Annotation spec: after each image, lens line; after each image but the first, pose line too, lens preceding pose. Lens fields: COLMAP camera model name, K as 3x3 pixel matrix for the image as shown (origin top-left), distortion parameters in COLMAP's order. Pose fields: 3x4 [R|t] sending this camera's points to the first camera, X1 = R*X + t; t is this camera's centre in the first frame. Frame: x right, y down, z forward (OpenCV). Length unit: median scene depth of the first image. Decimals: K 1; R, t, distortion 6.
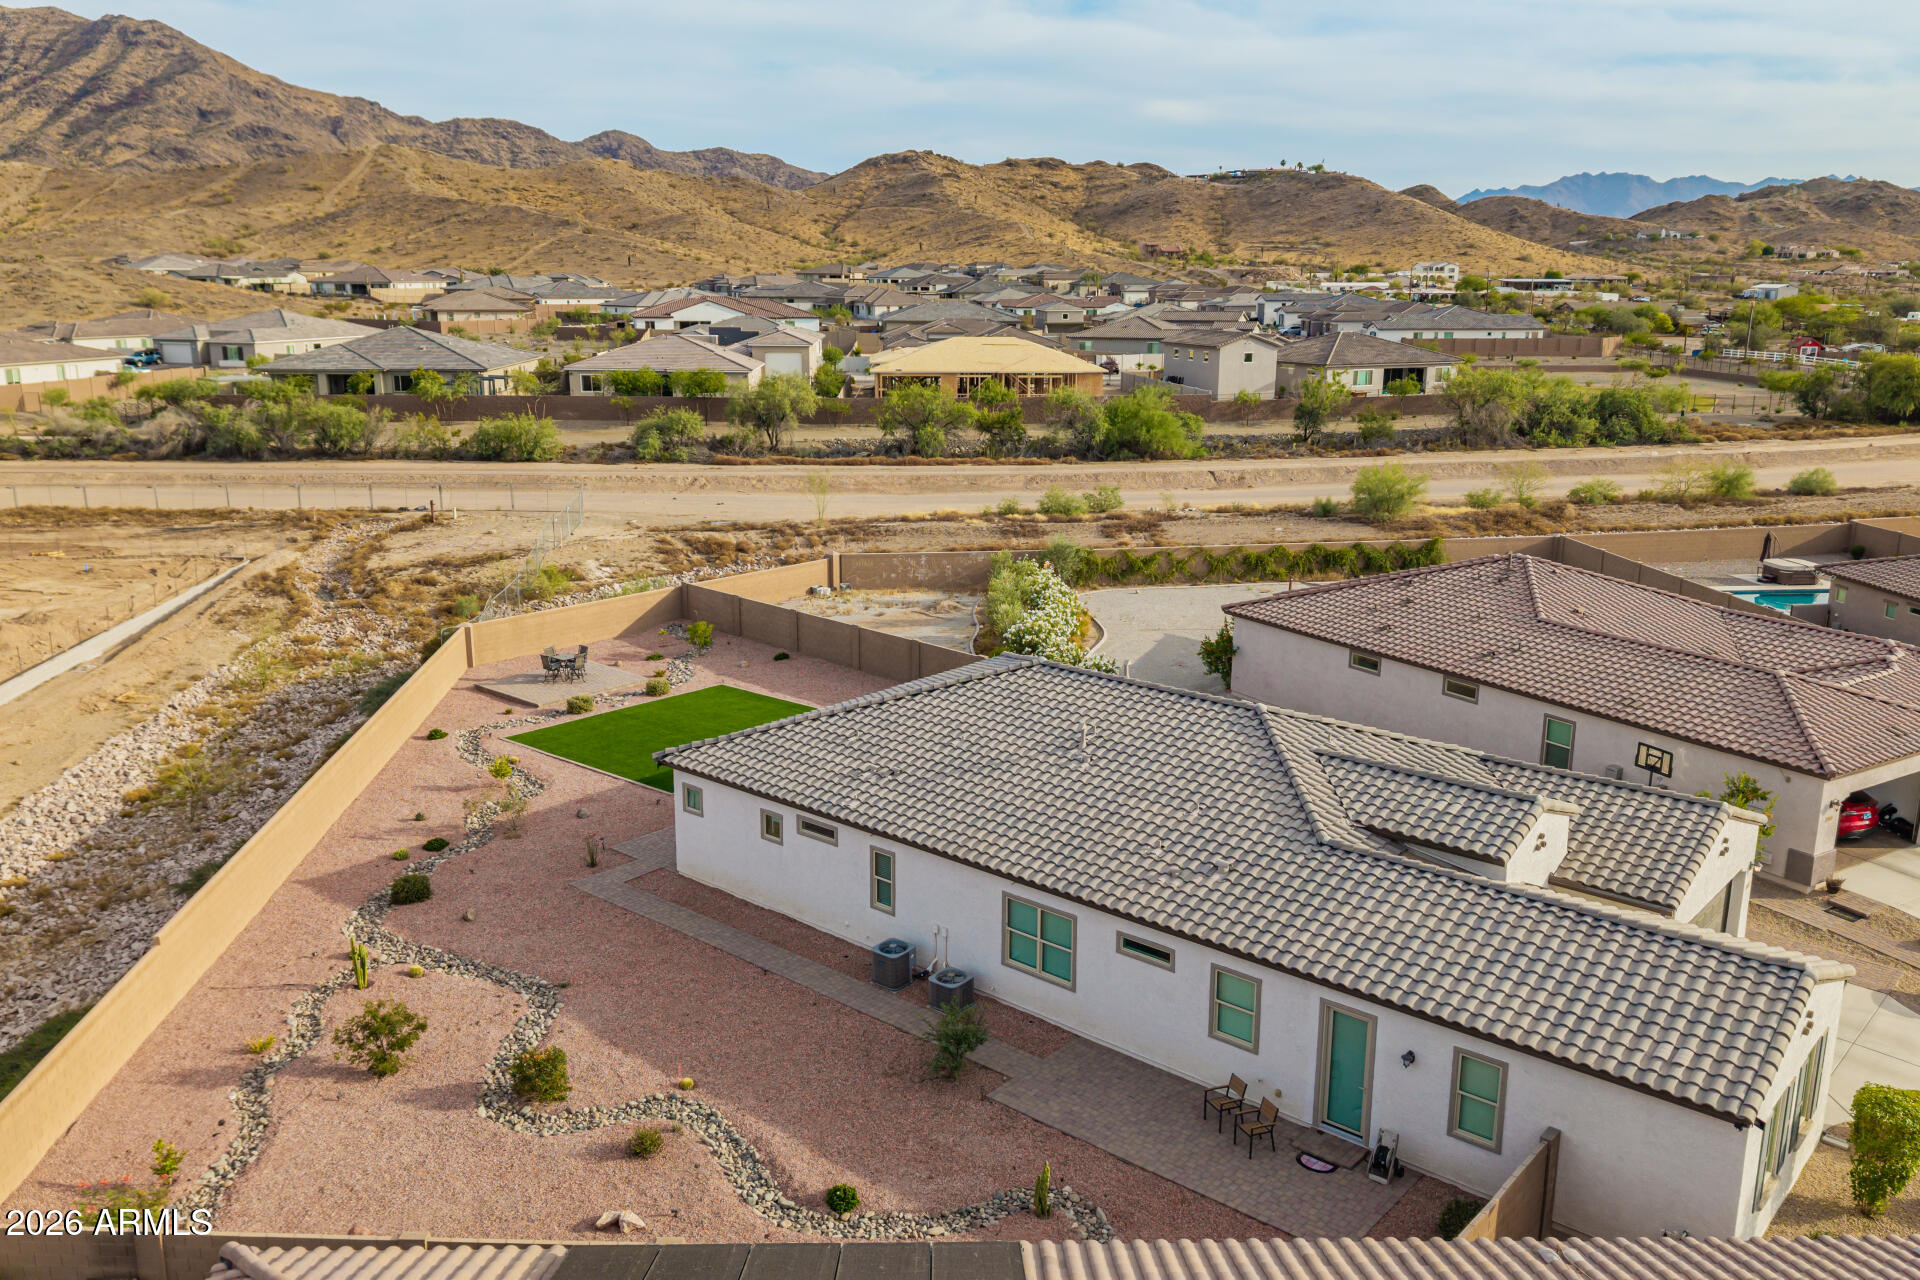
lens RADIAL K [[1514.1, 0, 960.0], [0, 1514.1, 640.0], [0, 0, 1]] dist [0.059745, -0.099011]
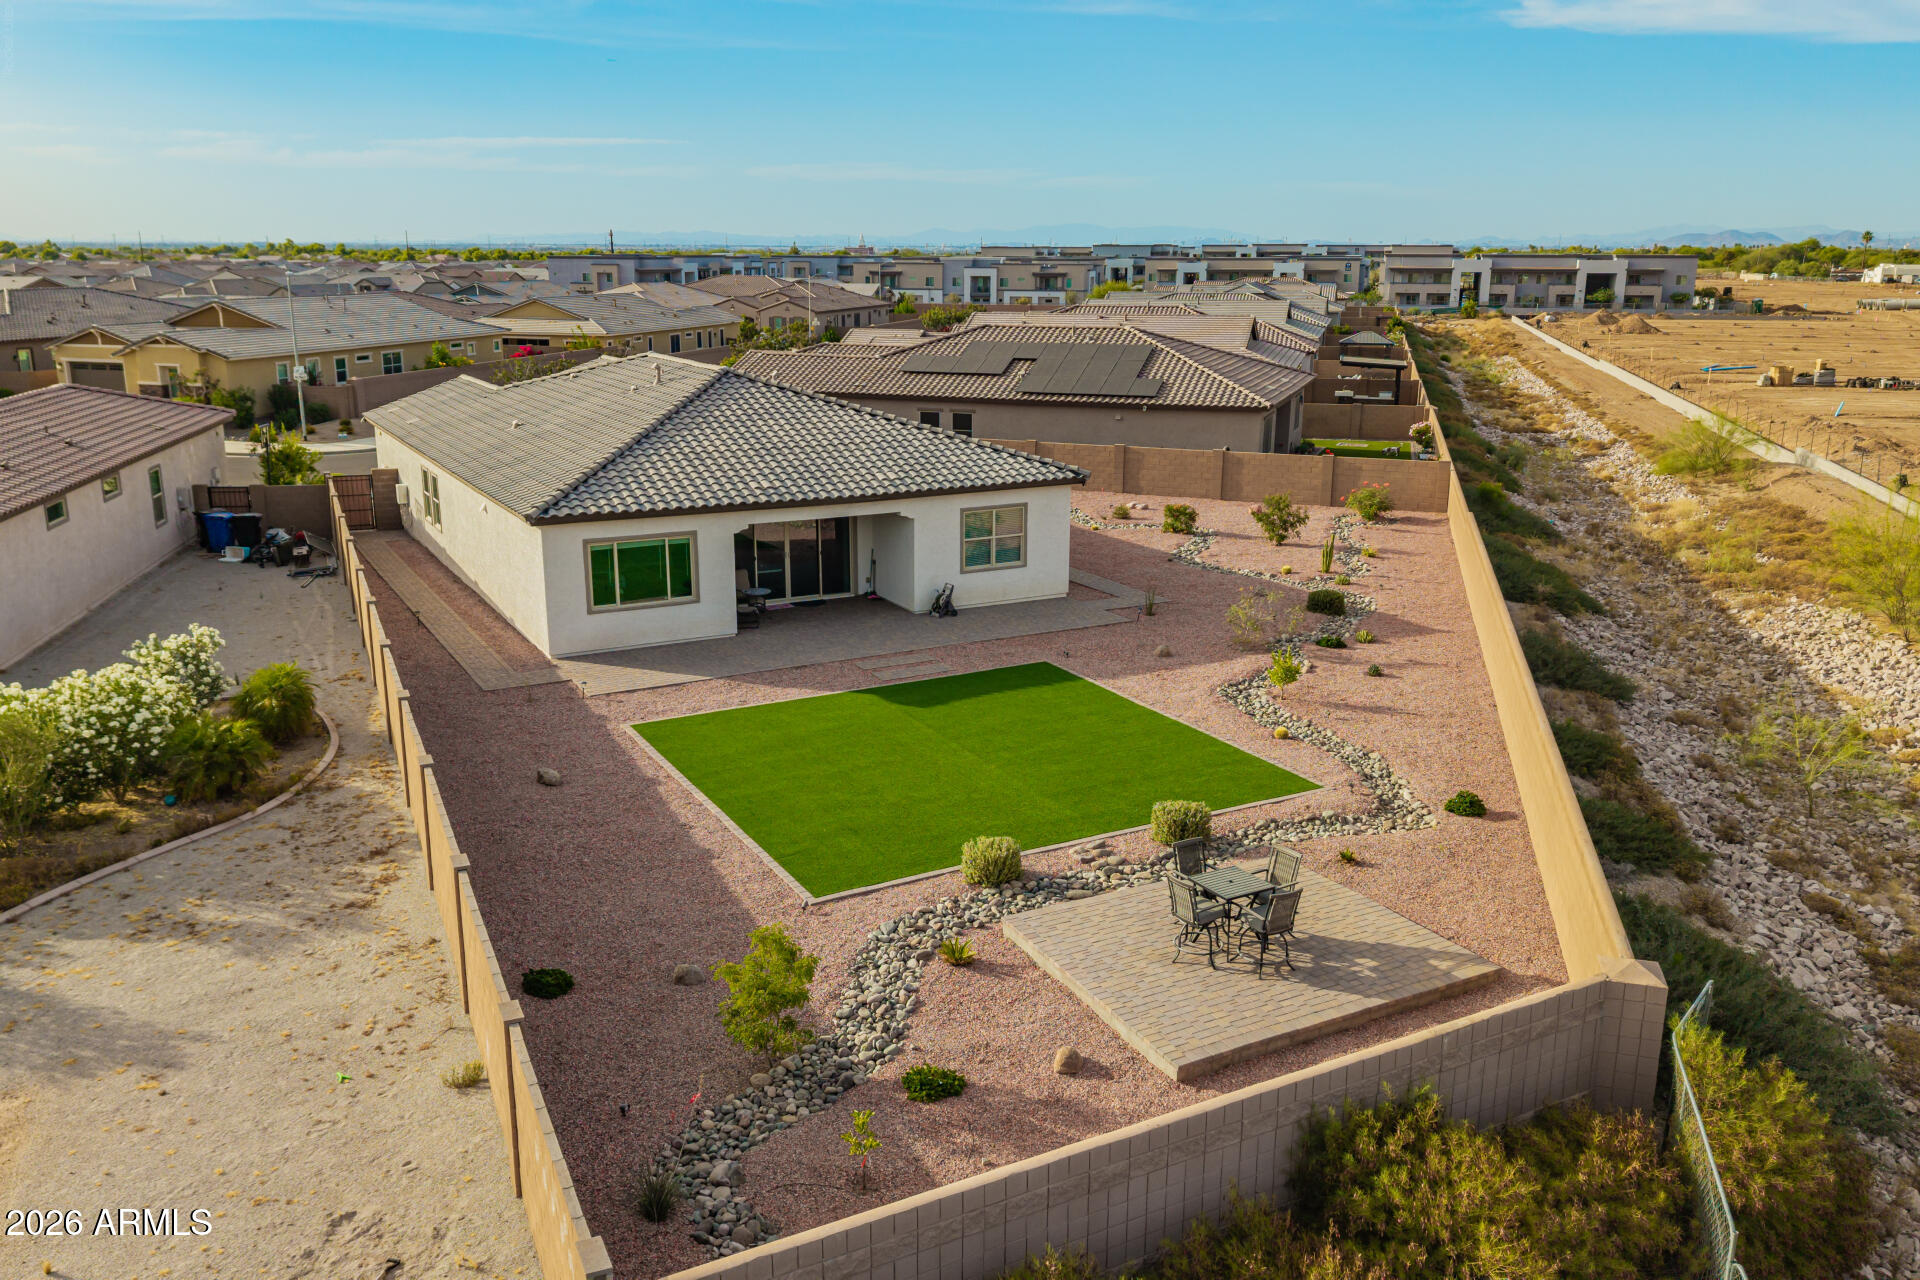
lens RADIAL K [[1514.2, 0, 968.7], [0, 1514.2, 638.7], [0, 0, 1]] dist [0.081168, -0.134168]
pose [[-0.940825, -0.091988, 0.326170, -0.191624], [0.071827, 0.886465, 0.457188, -0.119870], [-0.331194, 0.453561, -0.827401, 0.786481]]
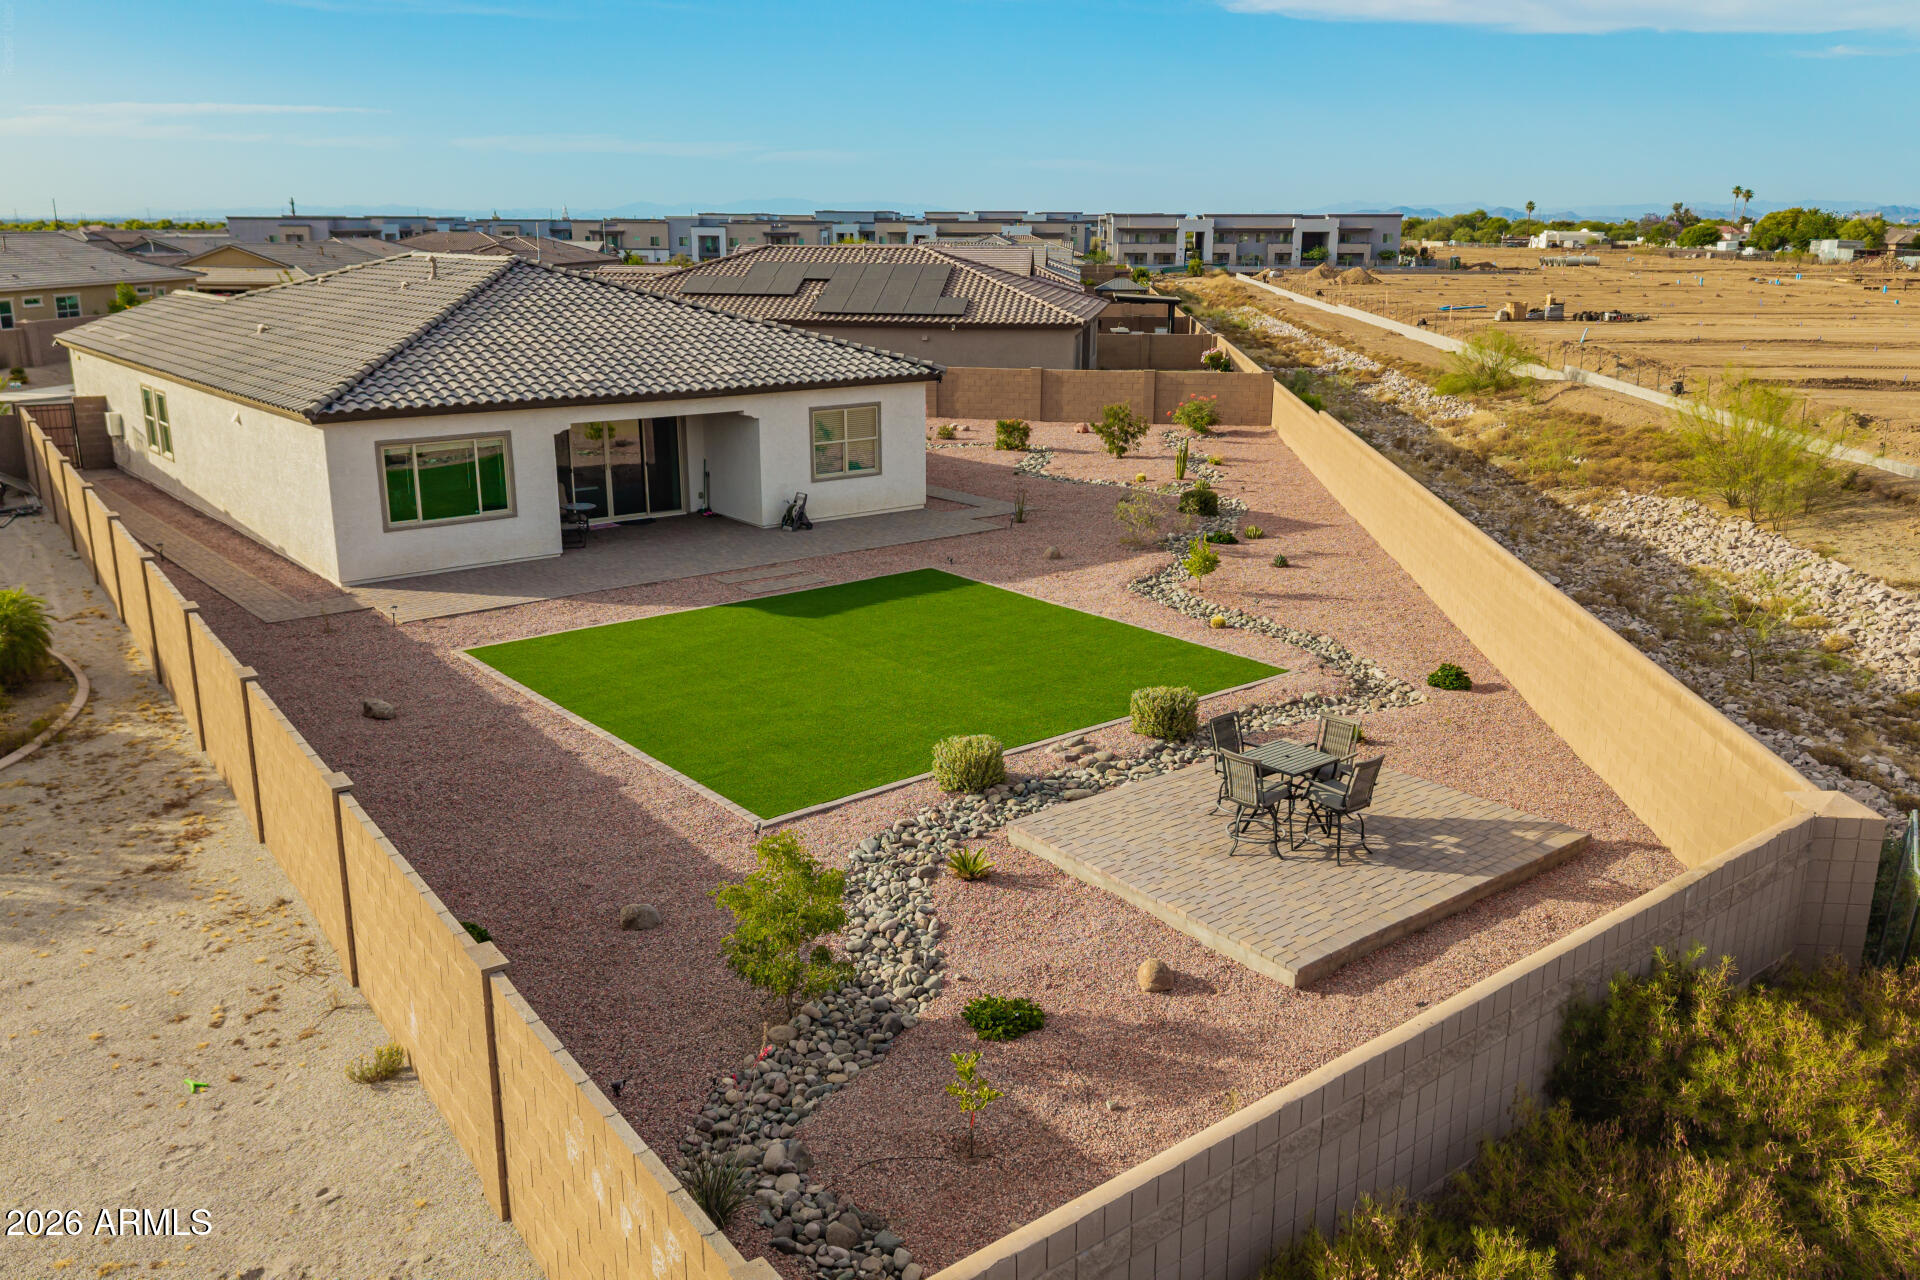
lens RADIAL K [[1514.2, 0, 968.7], [0, 1514.2, 638.7], [0, 0, 1]] dist [0.081168, -0.134168]
pose [[-0.986715, -0.049440, 0.154755, -0.150834], [0.031304, 0.876859, 0.479727, -0.089892], [-0.159416, 0.478199, -0.863662, 0.768273]]
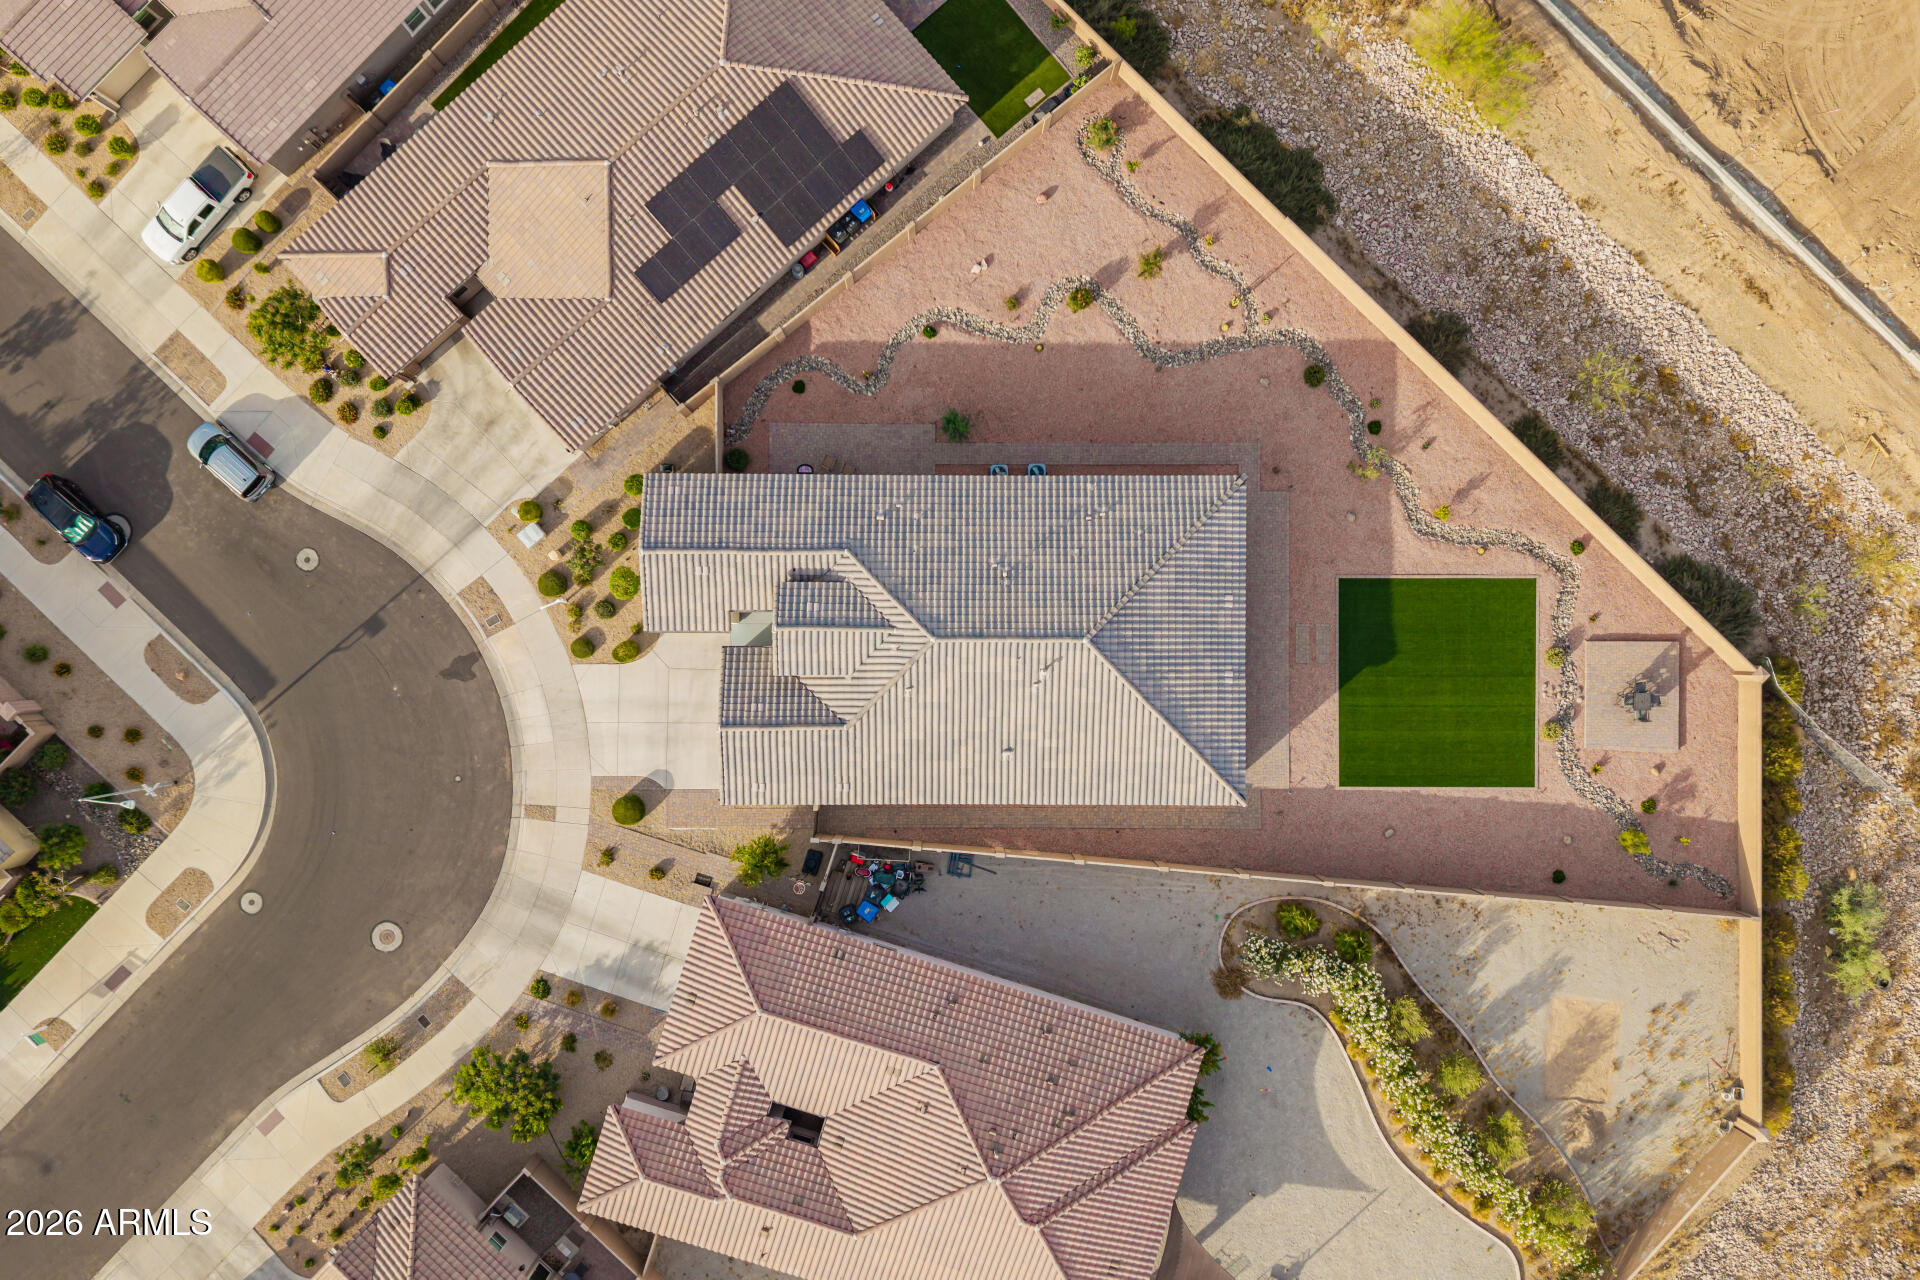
lens RADIAL K [[1517.5, 0, 970.0], [0, 1517.5, 640.5], [0, 0, 1]] dist [0.153850, -0.371968]
pose [[-0.755973, 0.654315, -0.019414, 0.075190], [-0.177918, -0.176838, 0.968026, -0.637980], [0.629961, 0.735255, 0.250099, 0.213995]]
